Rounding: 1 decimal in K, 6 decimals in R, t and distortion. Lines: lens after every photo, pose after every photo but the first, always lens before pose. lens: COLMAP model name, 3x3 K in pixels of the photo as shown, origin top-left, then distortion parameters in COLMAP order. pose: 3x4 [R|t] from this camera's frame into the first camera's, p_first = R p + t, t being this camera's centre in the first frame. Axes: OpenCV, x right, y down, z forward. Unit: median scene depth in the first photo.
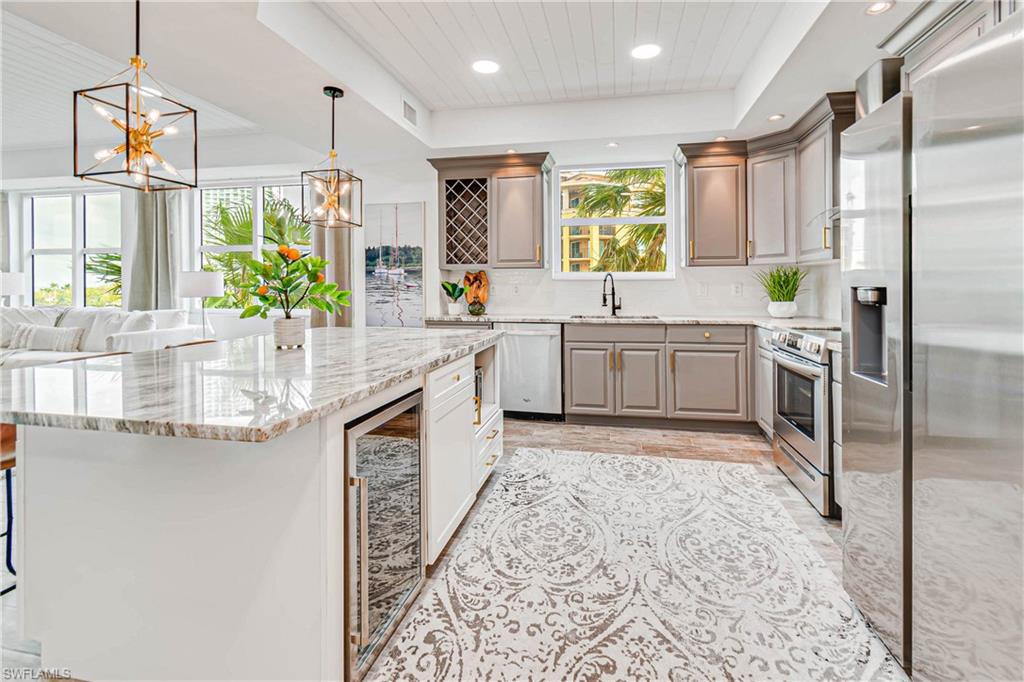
lens RADIAL K [[467.8, 0, 528.1], [0, 467.8, 296.2], [0, 0, 1]] dist [0.003385, -0.004222]
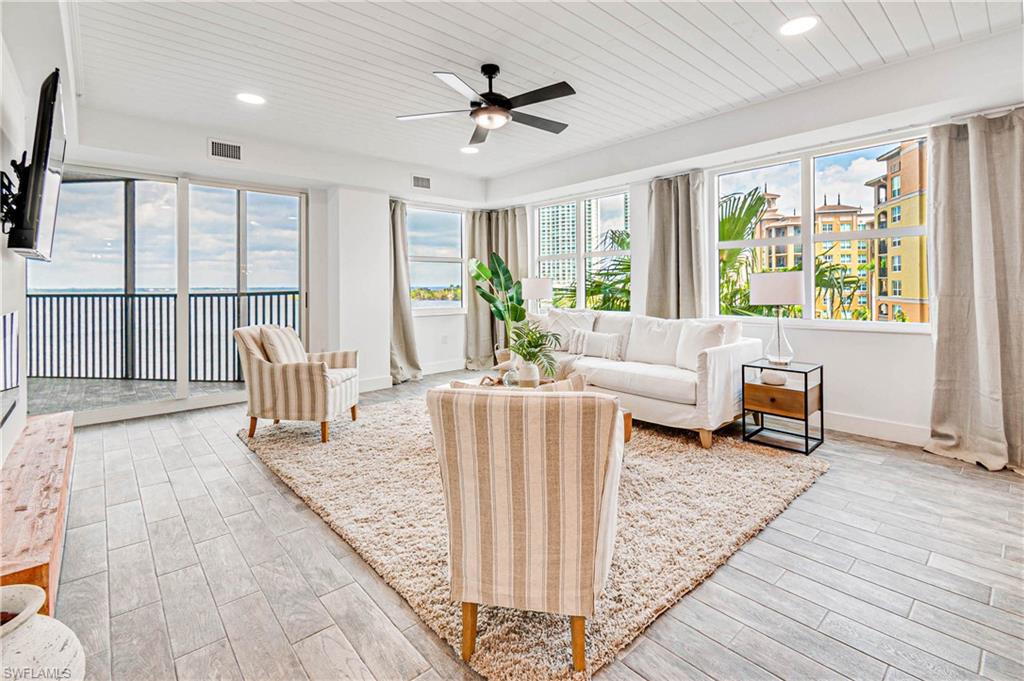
lens RADIAL K [[467.8, 0, 513.4], [0, 467.8, 285.4], [0, 0, 1]] dist [0.003385, -0.004222]
pose [[0.799389, -0.009263, -0.600743, -0.690304], [-0.001732, 0.999841, -0.017722, -0.018261], [0.600812, 0.015207, 0.799246, 0.144382]]
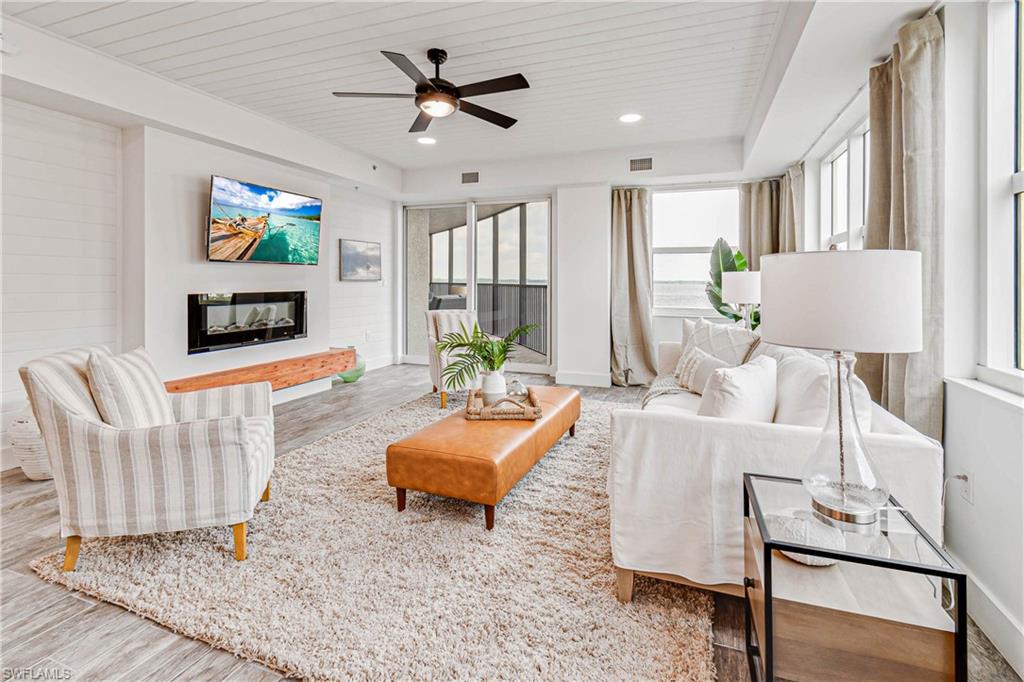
lens RADIAL K [[467.8, 0, 518.8], [0, 467.8, 279.8], [0, 0, 1]] dist [0.003385, -0.004222]
pose [[-0.169090, -0.004793, -0.985589, -0.465702], [-0.028094, 0.999605, -0.000041, -0.037656], [0.985200, 0.027682, -0.169158, 1.026569]]
